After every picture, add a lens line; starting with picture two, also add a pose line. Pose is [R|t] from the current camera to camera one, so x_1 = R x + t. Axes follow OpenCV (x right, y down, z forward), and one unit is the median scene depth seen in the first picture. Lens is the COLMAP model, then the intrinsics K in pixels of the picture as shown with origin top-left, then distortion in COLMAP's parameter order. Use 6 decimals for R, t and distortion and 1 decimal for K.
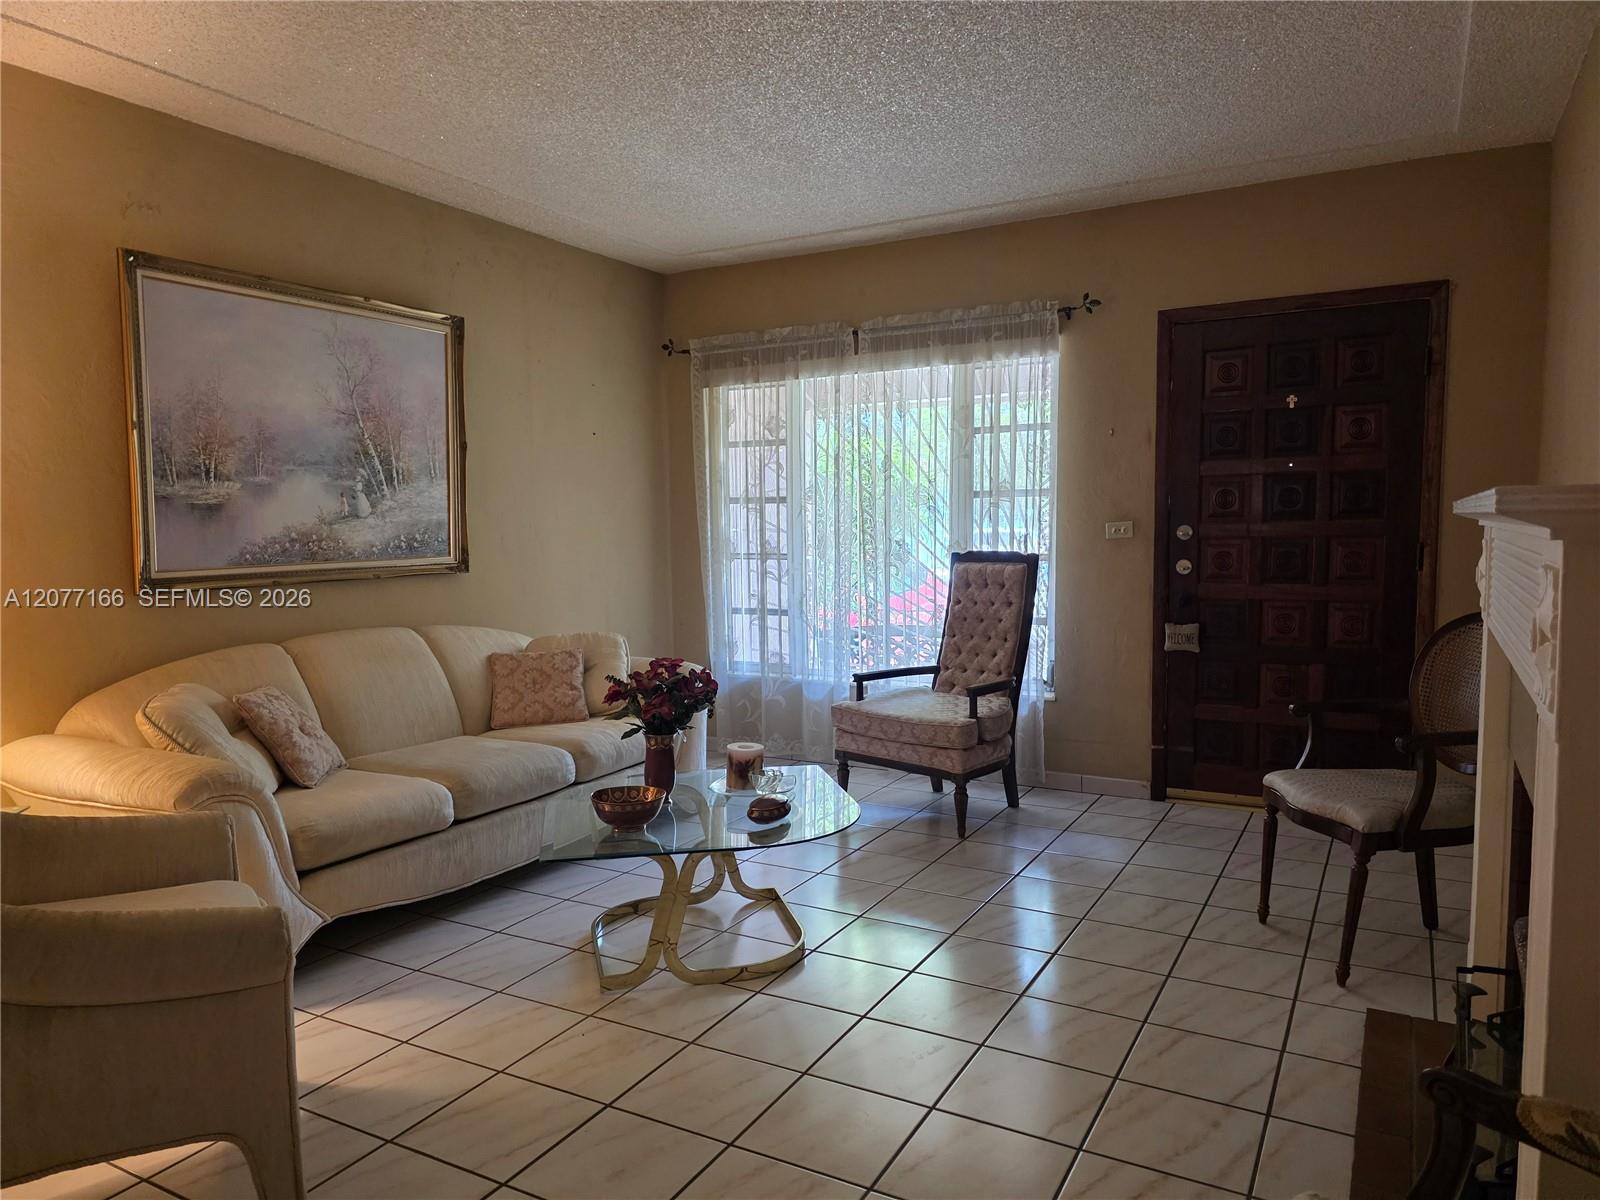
lens RADIAL K [[1072.7, 0, 801.9], [0, 1072.7, 589.9], [0, 0, 1]] dist [0.075437, -0.082087]
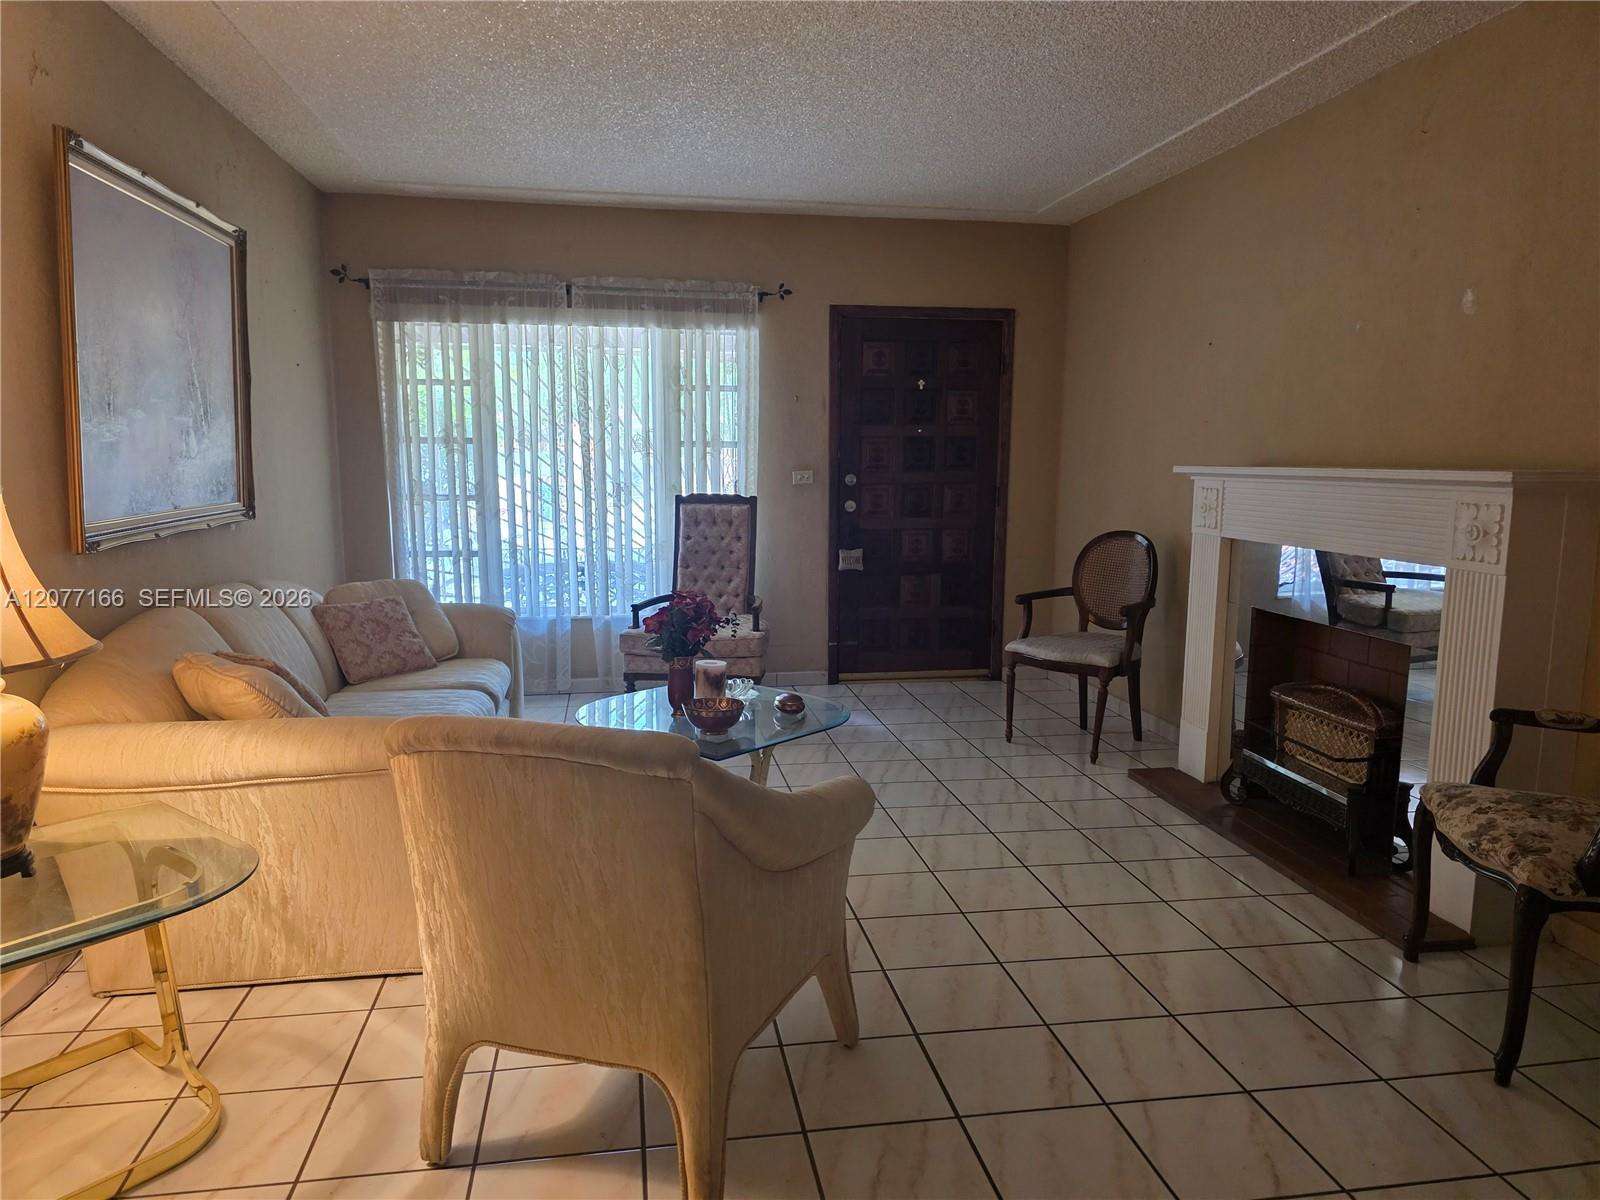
lens RADIAL K [[1072.7, 0, 801.9], [0, 1072.7, 589.9], [0, 0, 1]] dist [0.075437, -0.082087]
pose [[0.786813, -0.059305, 0.614336, -0.490304], [0.023190, 0.997511, 0.066593, -0.007328], [-0.616756, -0.038150, 0.786229, 0.008833]]
